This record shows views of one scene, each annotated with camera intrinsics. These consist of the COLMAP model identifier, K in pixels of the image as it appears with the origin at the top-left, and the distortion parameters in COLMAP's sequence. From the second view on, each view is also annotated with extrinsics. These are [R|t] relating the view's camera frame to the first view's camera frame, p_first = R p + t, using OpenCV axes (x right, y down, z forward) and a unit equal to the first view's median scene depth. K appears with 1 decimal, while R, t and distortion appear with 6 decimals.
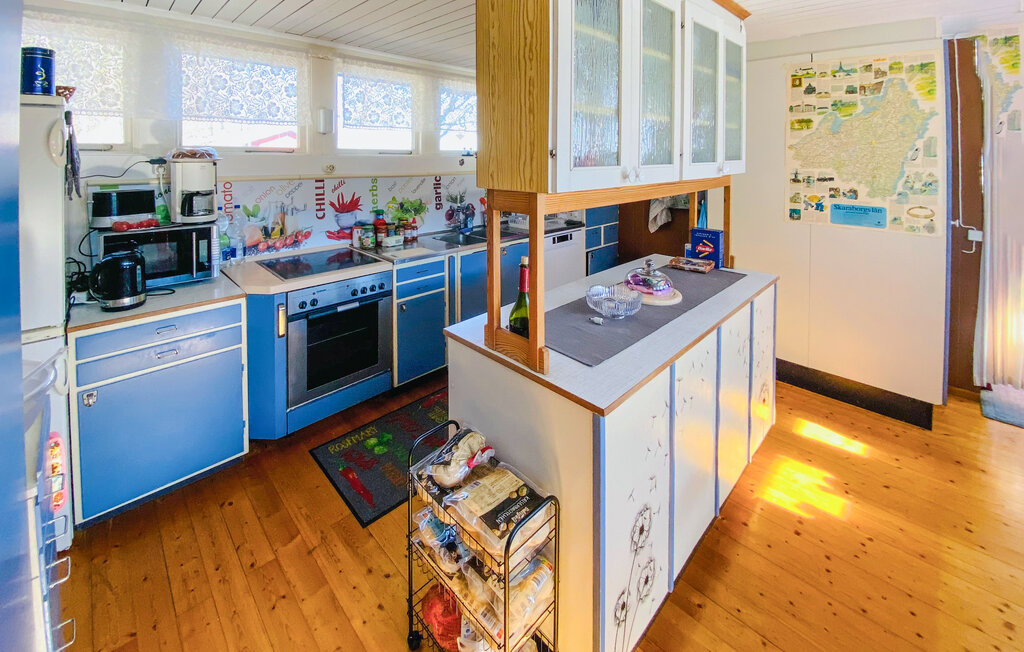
lens RADIAL K [[388.8, 0, 502.4], [0, 388.8, 325.7], [0, 0, 1]] dist [0.000286, -0.000074]
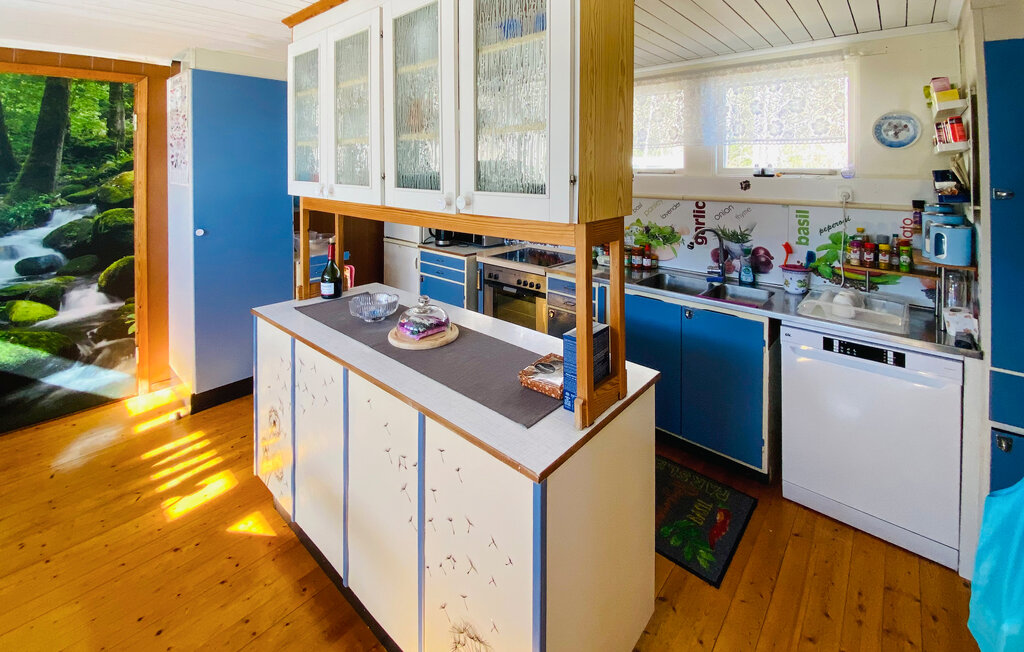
lens RADIAL K [[388.8, 0, 502.4], [0, 388.8, 325.7], [0, 0, 1]] dist [0.000286, -0.000074]
pose [[0.035818, 0.360795, -0.931957, 0.630048], [-0.406737, 0.857086, 0.316177, -0.255578], [0.912843, 0.367737, 0.177448, 0.588483]]
